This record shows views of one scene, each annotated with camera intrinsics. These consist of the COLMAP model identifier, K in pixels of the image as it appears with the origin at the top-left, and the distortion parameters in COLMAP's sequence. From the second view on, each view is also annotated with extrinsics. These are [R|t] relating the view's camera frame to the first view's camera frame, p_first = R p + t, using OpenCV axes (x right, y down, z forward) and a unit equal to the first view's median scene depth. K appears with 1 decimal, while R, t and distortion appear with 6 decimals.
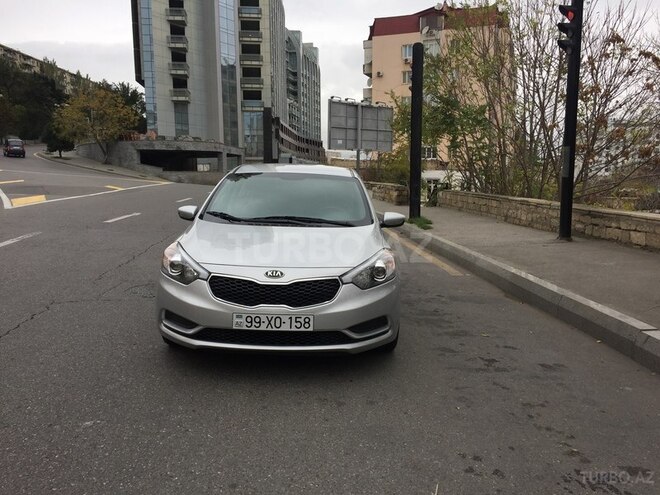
lens RADIAL K [[562.2, 0, 330.0], [0, 562.2, 247.5], [0, 0, 1]] dist [0.101542, -0.132295]
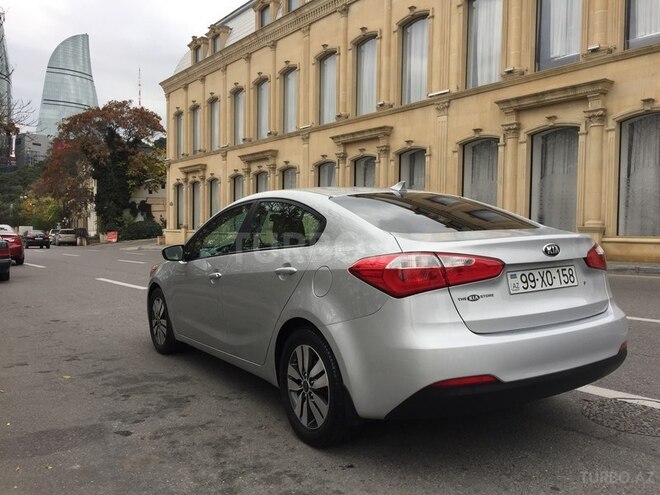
lens RADIAL K [[562.2, 0, 330.0], [0, 562.2, 247.5], [0, 0, 1]] dist [0.101542, -0.132295]
pose [[-0.839934, 0.015083, -0.542478, 0.410344], [-0.074167, 0.987044, 0.142278, -0.213674], [0.537596, 0.159738, -0.827934, 1.949352]]
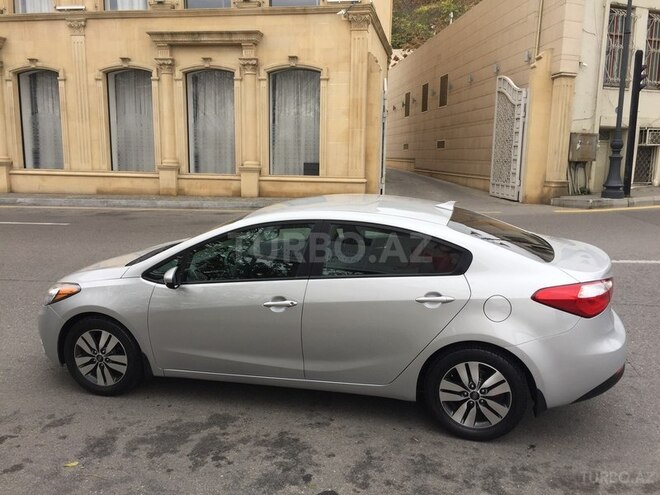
lens RADIAL K [[562.2, 0, 330.0], [0, 562.2, 247.5], [0, 0, 1]] dist [0.101542, -0.132295]
pose [[-0.245663, 0.166292, -0.954985, 0.811825], [-0.134624, 0.969776, 0.203498, -0.283029], [0.959961, 0.178556, -0.215851, 1.395494]]
